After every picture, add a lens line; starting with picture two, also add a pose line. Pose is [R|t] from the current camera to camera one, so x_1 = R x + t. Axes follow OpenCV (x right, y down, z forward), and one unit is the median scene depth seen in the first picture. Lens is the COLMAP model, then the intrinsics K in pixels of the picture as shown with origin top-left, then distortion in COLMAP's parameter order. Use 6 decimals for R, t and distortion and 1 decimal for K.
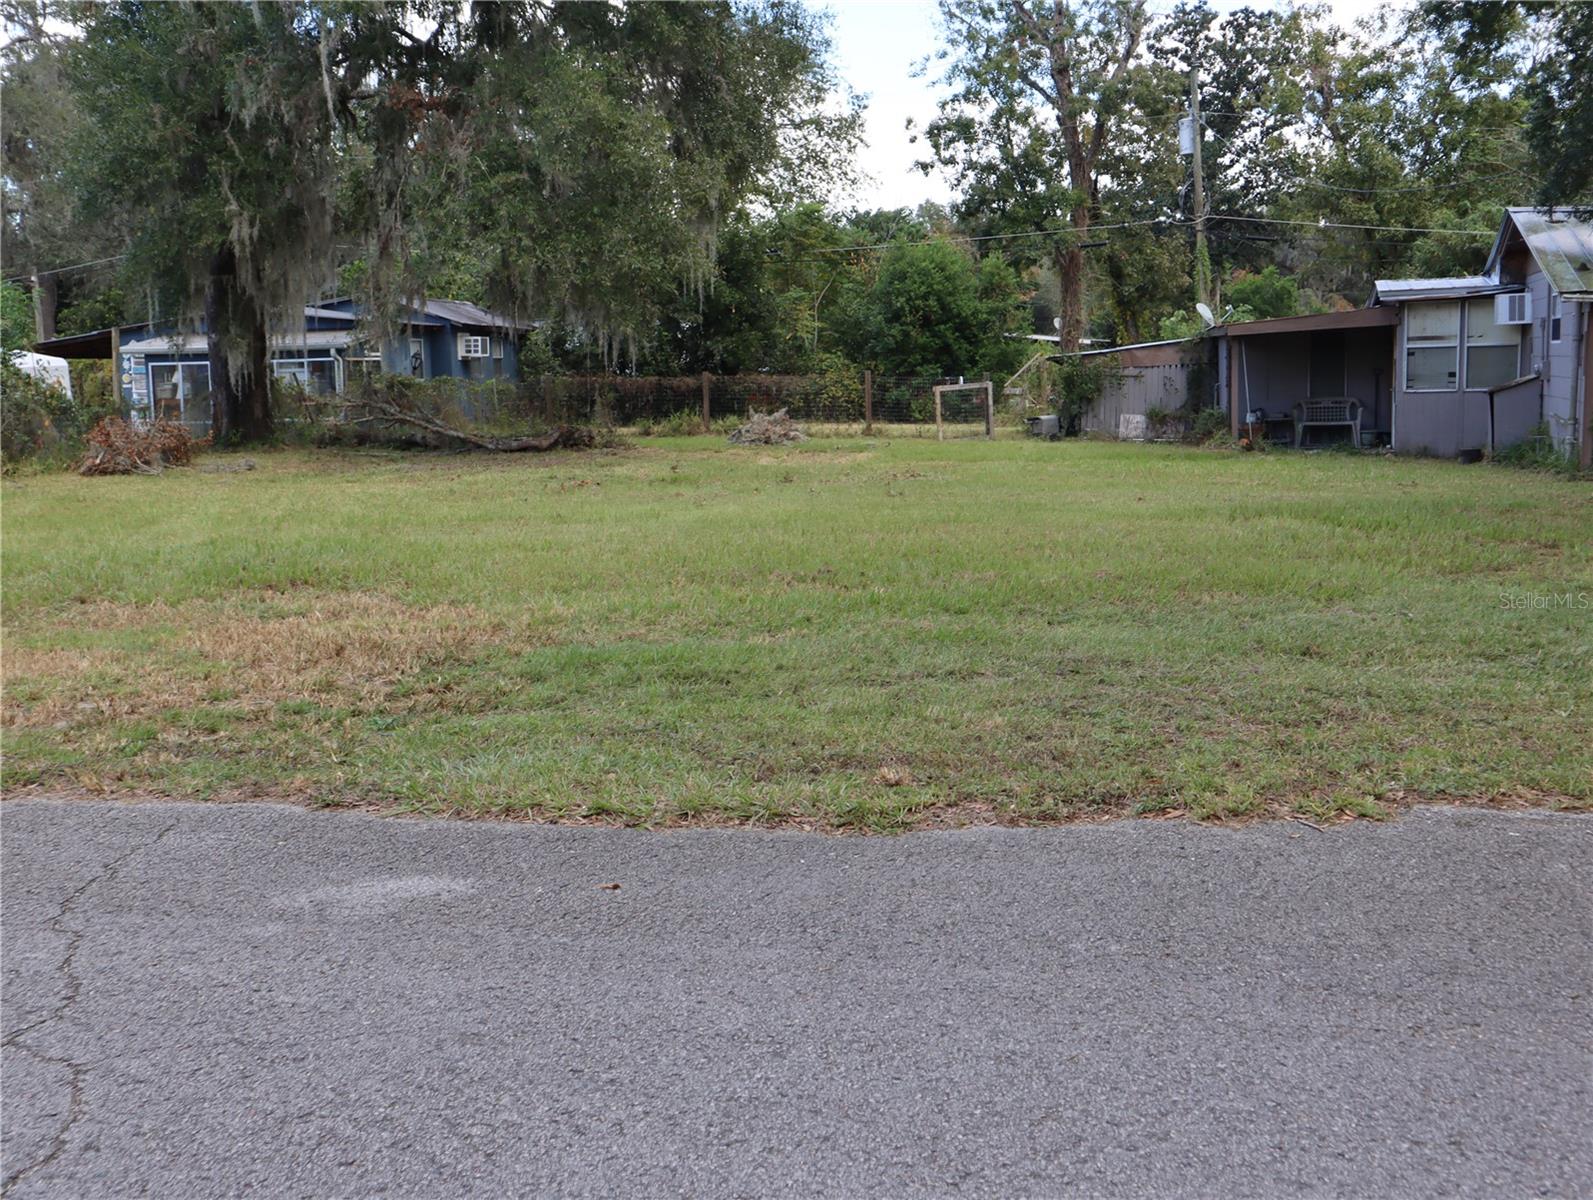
lens RADIAL K [[1856.5, 0, 787.4], [0, 1856.5, 594.2], [0, 0, 1]] dist [-0.054561, 0.175599]
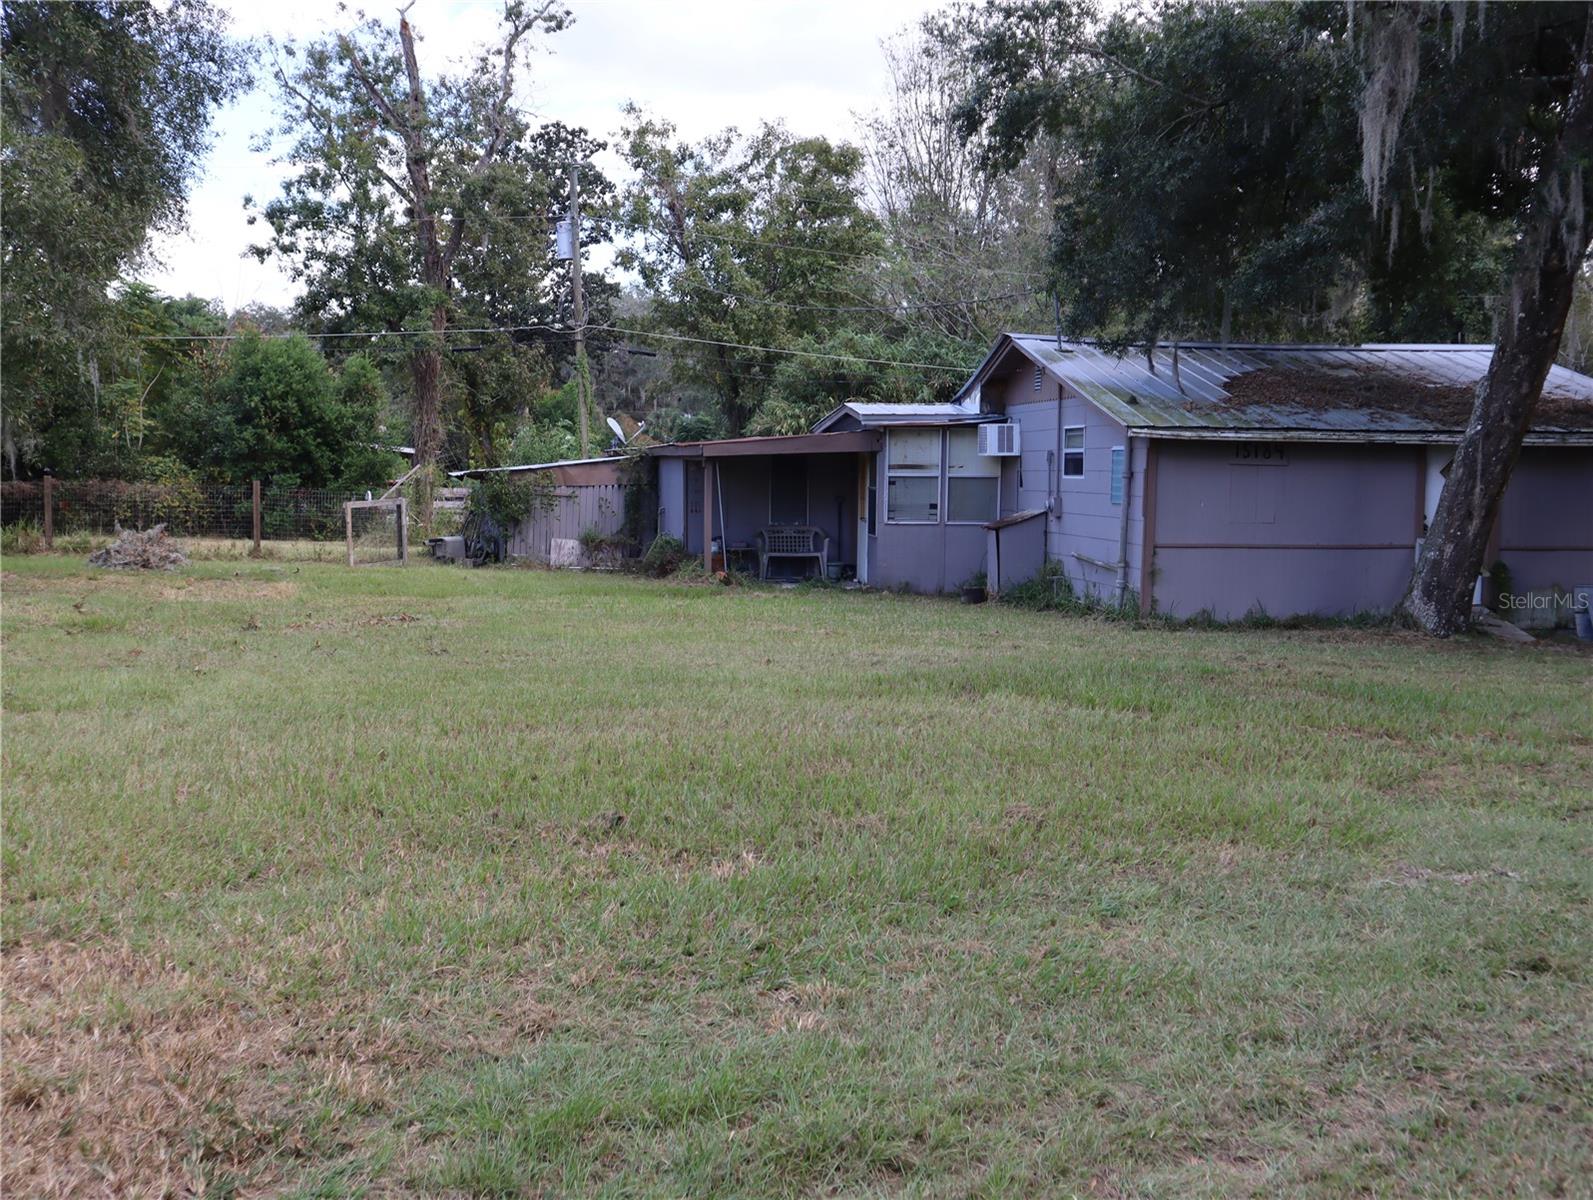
lens RADIAL K [[1856.5, 0, 787.4], [0, 1856.5, 594.2], [0, 0, 1]] dist [-0.054561, 0.175599]
pose [[0.921019, 0.007523, 0.389446, -0.055481], [0.015206, 0.998357, -0.055246, -0.017204], [-0.389222, 0.056804, 0.919391, 0.122590]]
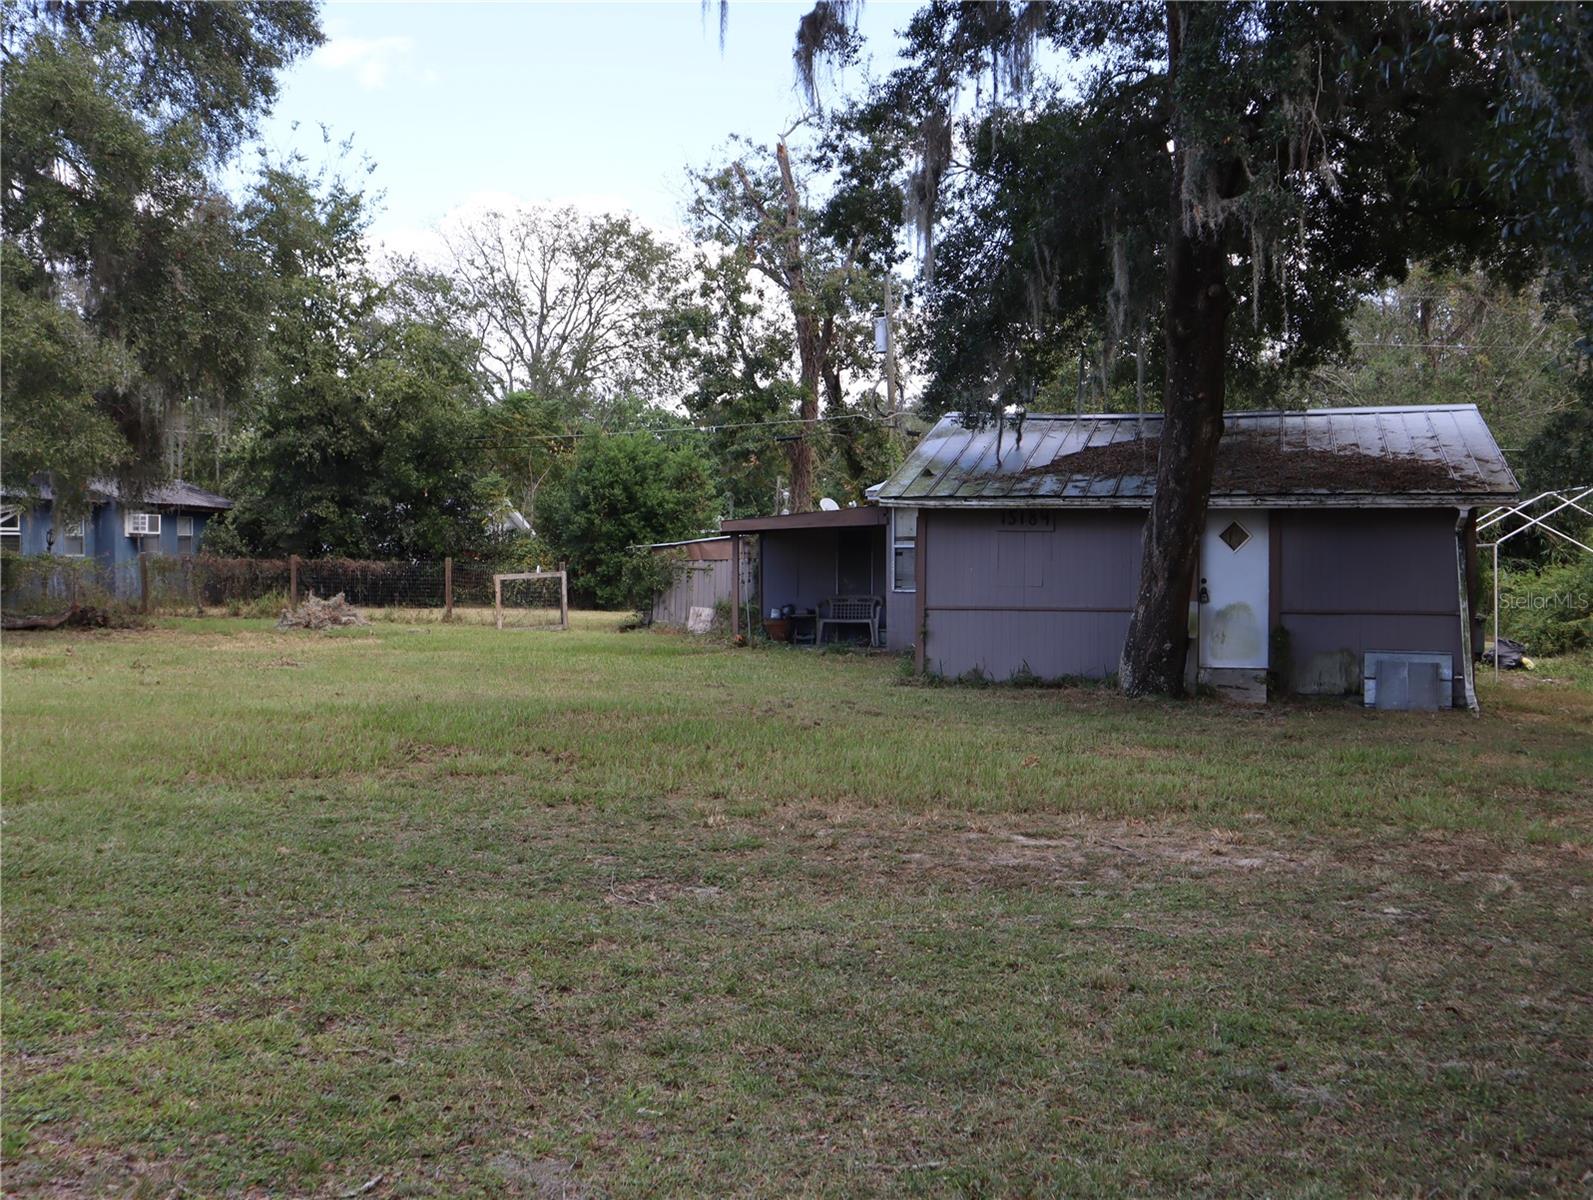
lens RADIAL K [[1856.5, 0, 787.4], [0, 1856.5, 594.2], [0, 0, 1]] dist [-0.054561, 0.175599]
pose [[0.999707, 0.024111, -0.002348, 0.207852], [-0.024225, 0.994900, -0.097918, -0.006253], [-0.000025, 0.097946, 0.995192, 0.002005]]
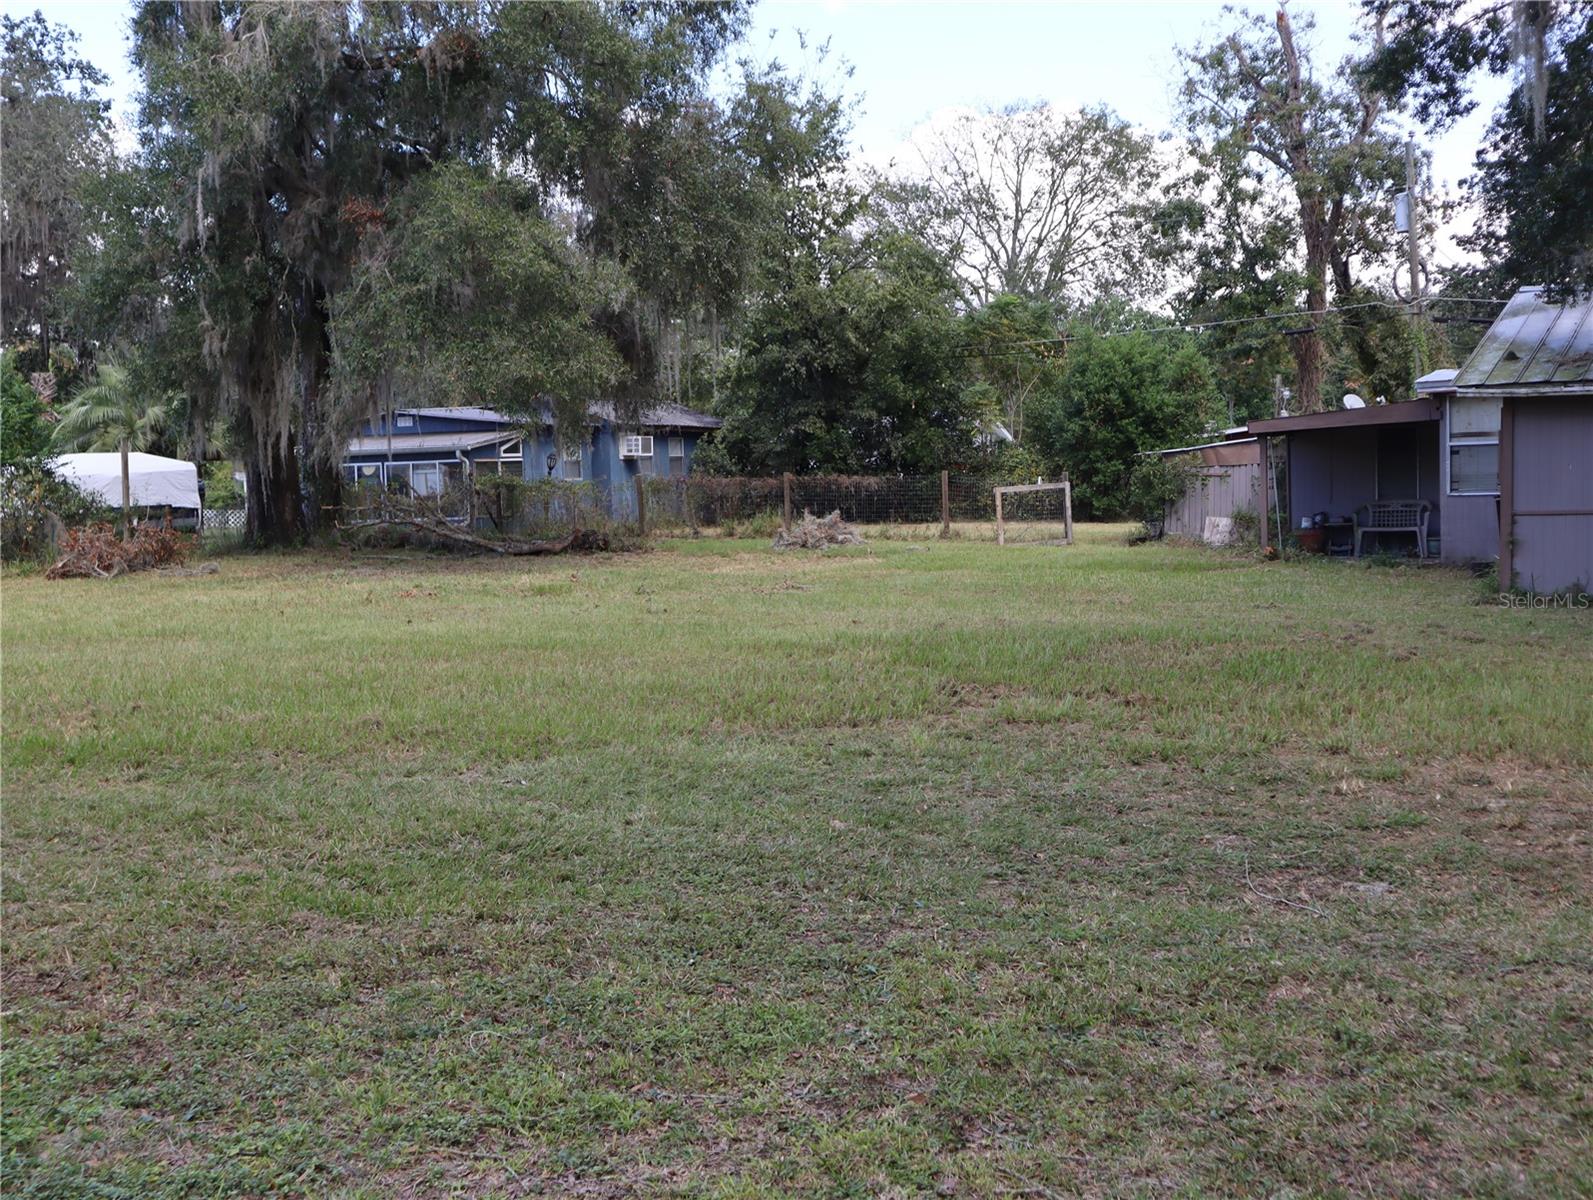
lens RADIAL K [[1856.5, 0, 787.4], [0, 1856.5, 594.2], [0, 0, 1]] dist [-0.054561, 0.175599]
pose [[0.967981, 0.012165, -0.250728, 0.186226], [-0.023999, 0.998735, -0.044192, -0.011348], [0.249874, 0.048795, 0.967048, 0.050191]]
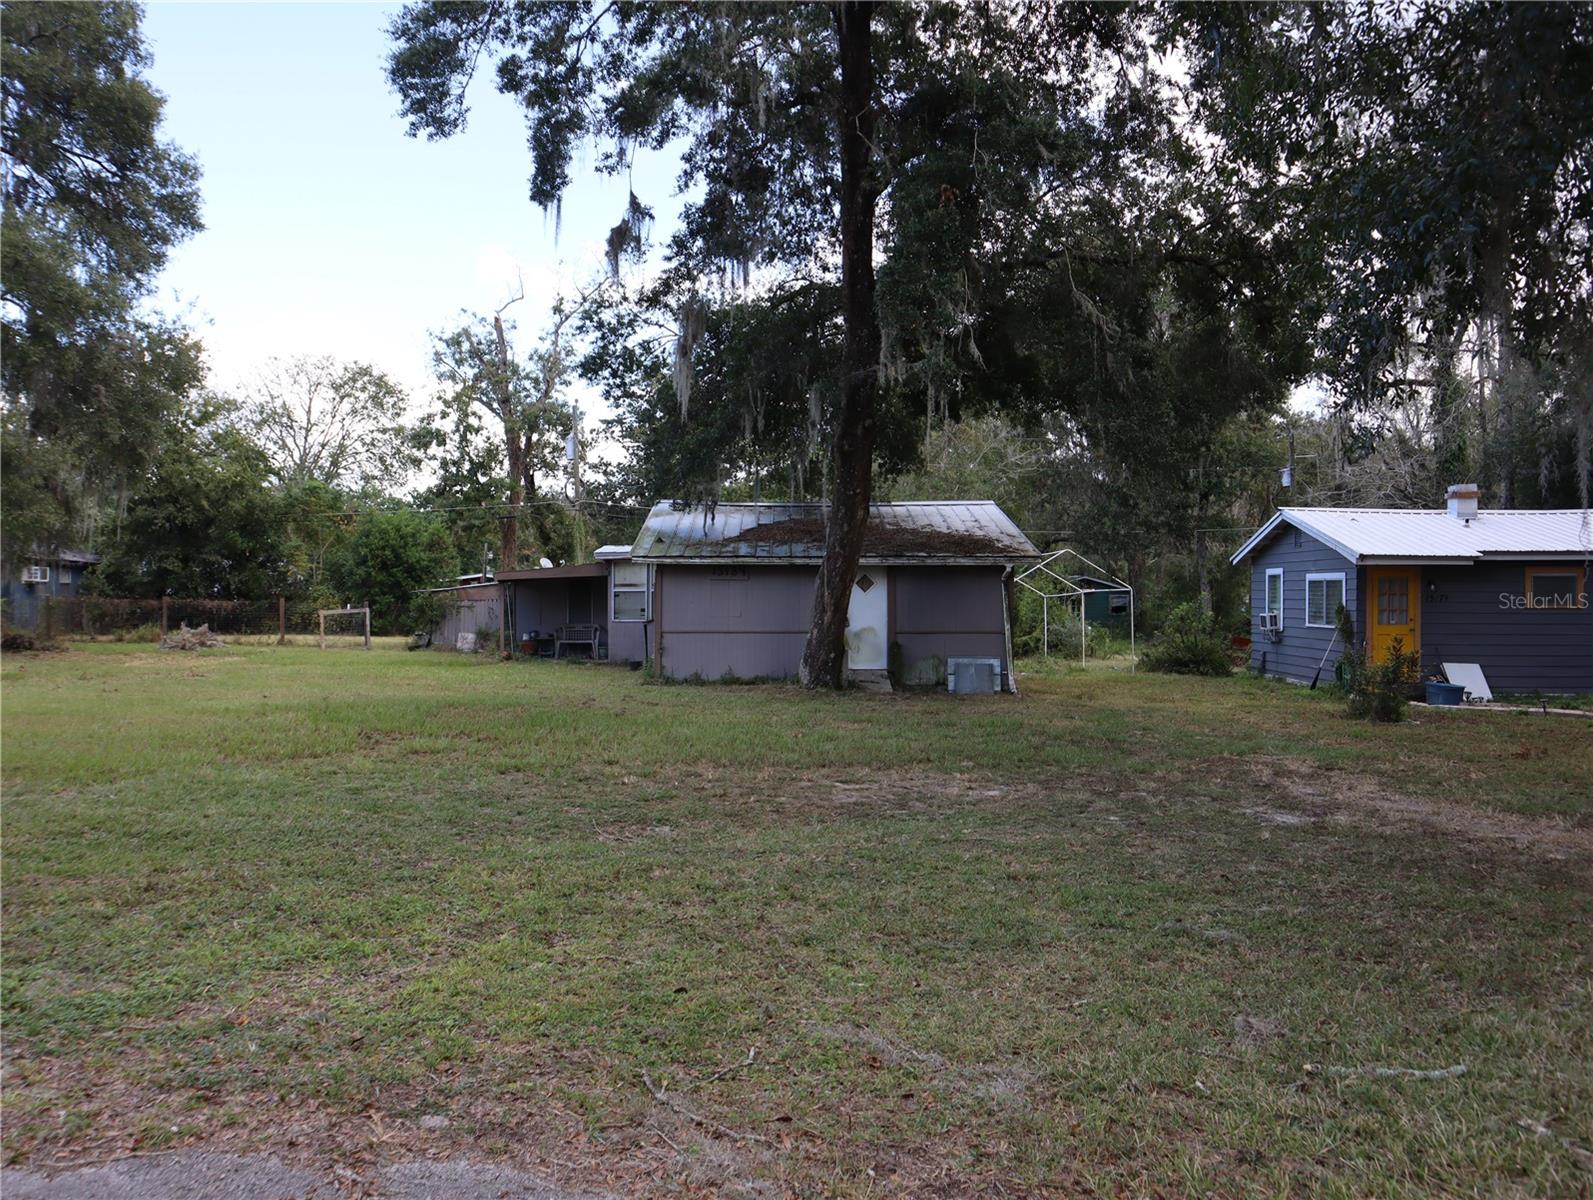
lens RADIAL K [[1238.0, 0, 784.0], [0, 1238.0, 594.9], [0, 0, 1]] dist [-0.134996, 0.085960]
pose [[0.966237, 0.023450, 0.256584, 0.158582], [0.008634, 0.992344, -0.123206, -0.005941], [-0.257509, 0.121262, 0.958637, 0.017302]]
